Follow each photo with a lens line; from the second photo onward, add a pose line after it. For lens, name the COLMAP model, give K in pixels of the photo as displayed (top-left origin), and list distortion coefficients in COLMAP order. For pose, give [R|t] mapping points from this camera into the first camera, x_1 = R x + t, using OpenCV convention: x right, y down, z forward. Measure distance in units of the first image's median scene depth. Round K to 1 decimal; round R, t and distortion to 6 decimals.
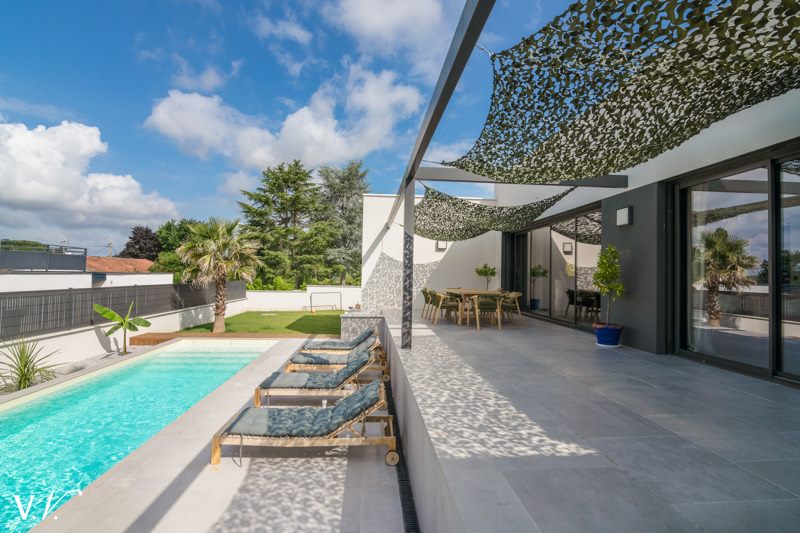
lens RADIAL K [[365.7, 0, 400.3], [0, 365.7, 268.2], [0, 0, 1]] dist [0.001921, 0.000583]
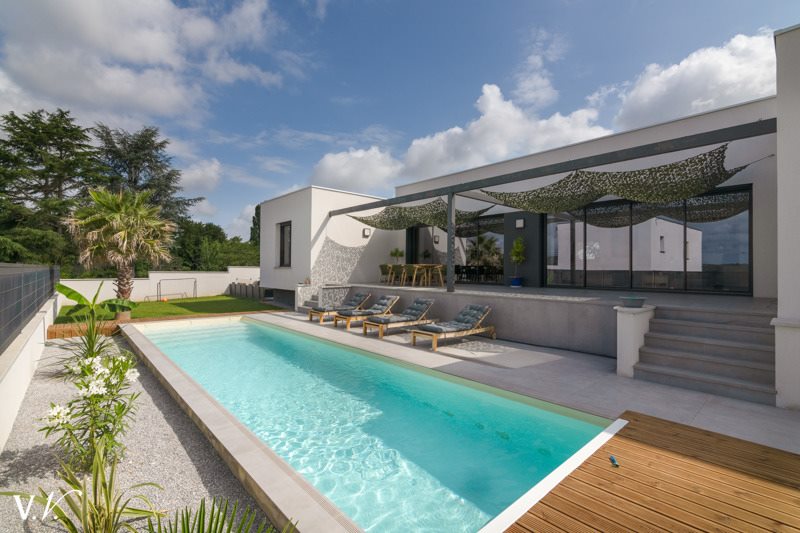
lens RADIAL K [[365.7, 0, 407.6], [0, 365.7, 264.5], [0, 0, 1]] dist [0.001921, 0.000583]
pose [[0.799302, -0.008035, 0.600876, -0.550257], [-0.002576, 0.999856, 0.016797, 0.026988], [-0.600925, -0.014974, 0.799165, -0.123255]]
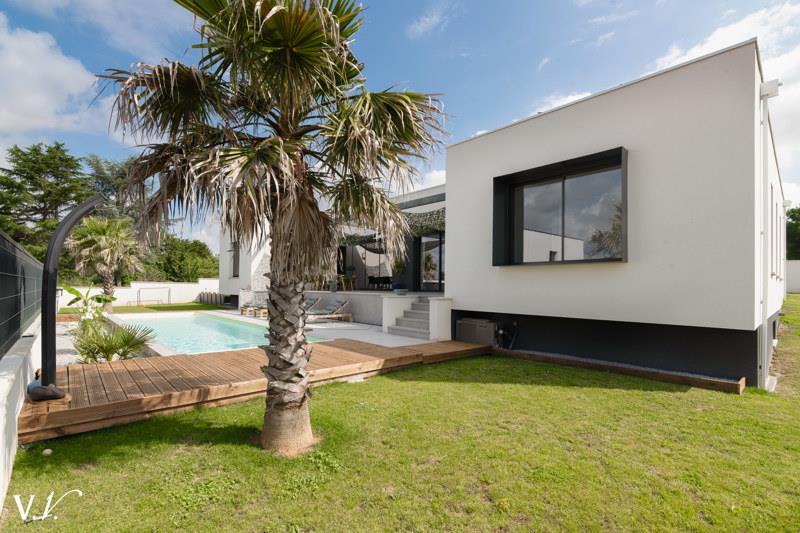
lens RADIAL K [[365.7, 0, 397.4], [0, 365.7, 284.3], [0, 0, 1]] dist [0.001921, 0.000583]
pose [[0.800472, -0.007249, 0.599326, -0.523592], [-0.008178, 0.999702, 0.023014, 0.047434], [-0.599314, -0.023323, 0.800174, -0.617277]]
